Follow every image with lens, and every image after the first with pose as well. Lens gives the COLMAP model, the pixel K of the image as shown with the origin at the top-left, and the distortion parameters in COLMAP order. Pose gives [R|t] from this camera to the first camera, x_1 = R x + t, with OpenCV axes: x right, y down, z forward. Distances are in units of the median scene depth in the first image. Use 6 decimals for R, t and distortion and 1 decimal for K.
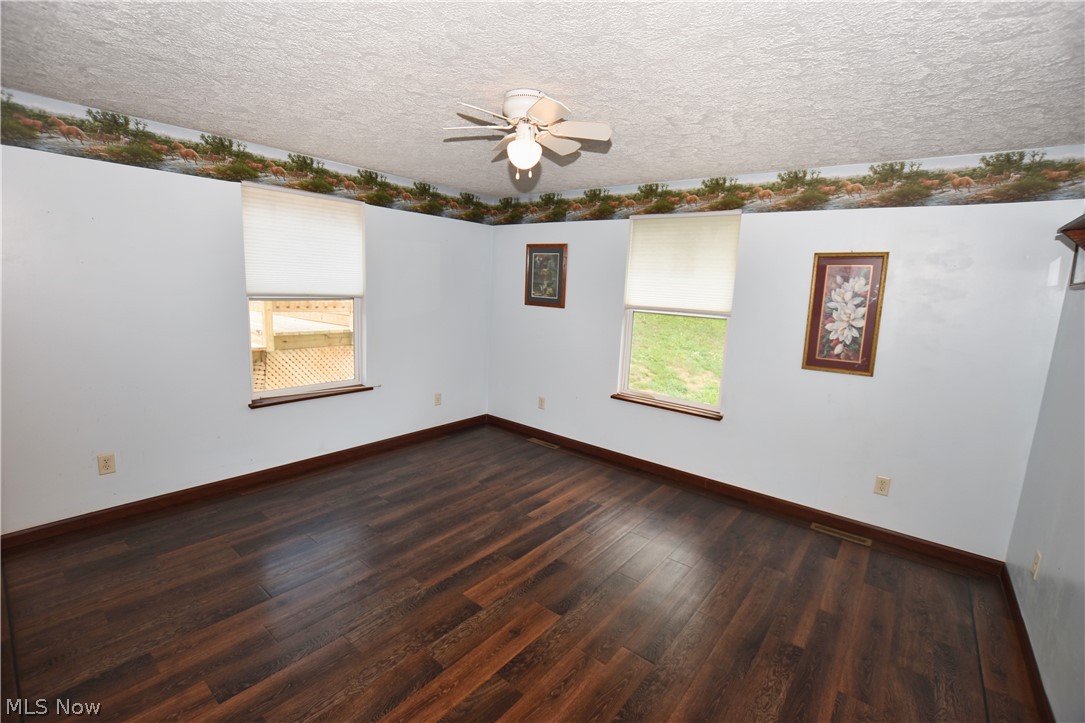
lens RADIAL K [[480.2, 0, 547.3], [0, 480.2, 368.9], [0, 0, 1]] dist [-0.033505, 0.003799]
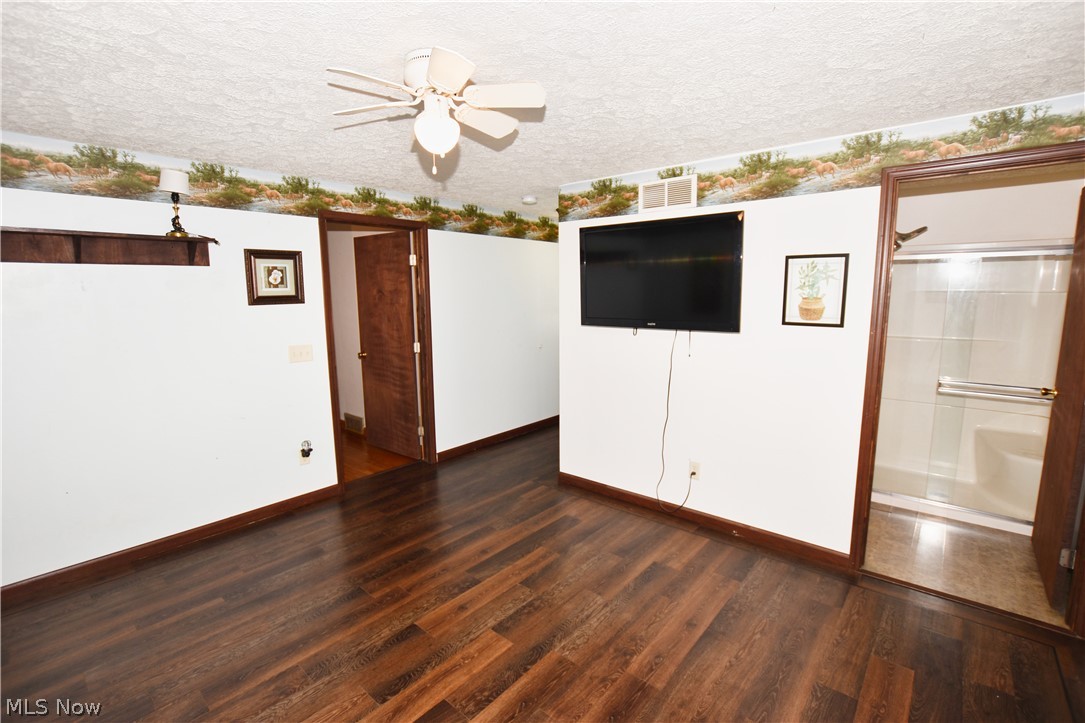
lens RADIAL K [[480.2, 0, 537.1], [0, 480.2, 365.4], [0, 0, 1]] dist [-0.033505, 0.003799]
pose [[-0.998101, -0.047273, 0.039481, -0.223683], [-0.031558, 0.943000, 0.331294, -0.310561], [-0.052892, 0.329419, -0.942701, 1.598875]]
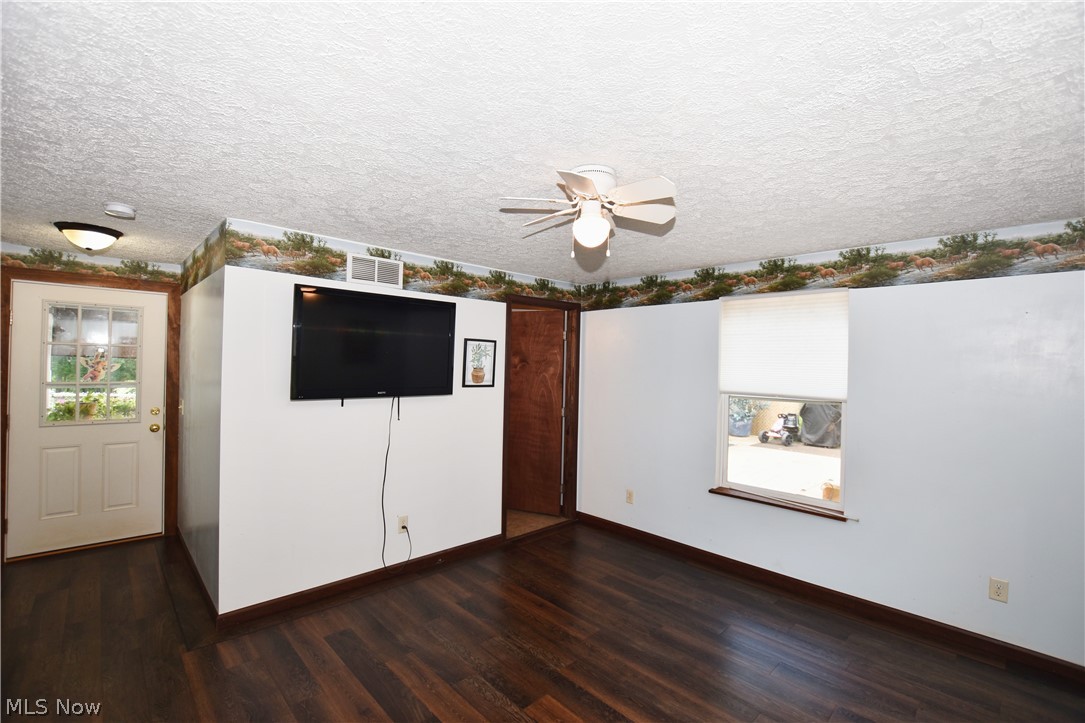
lens RADIAL K [[480.2, 0, 537.1], [0, 480.2, 367.5], [0, 0, 1]] dist [-0.033505, 0.003799]
pose [[-0.146580, -0.049571, -0.987956, 0.747911], [-0.204663, 0.978653, -0.018739, -0.133307], [0.967795, 0.199451, -0.153596, 0.951887]]
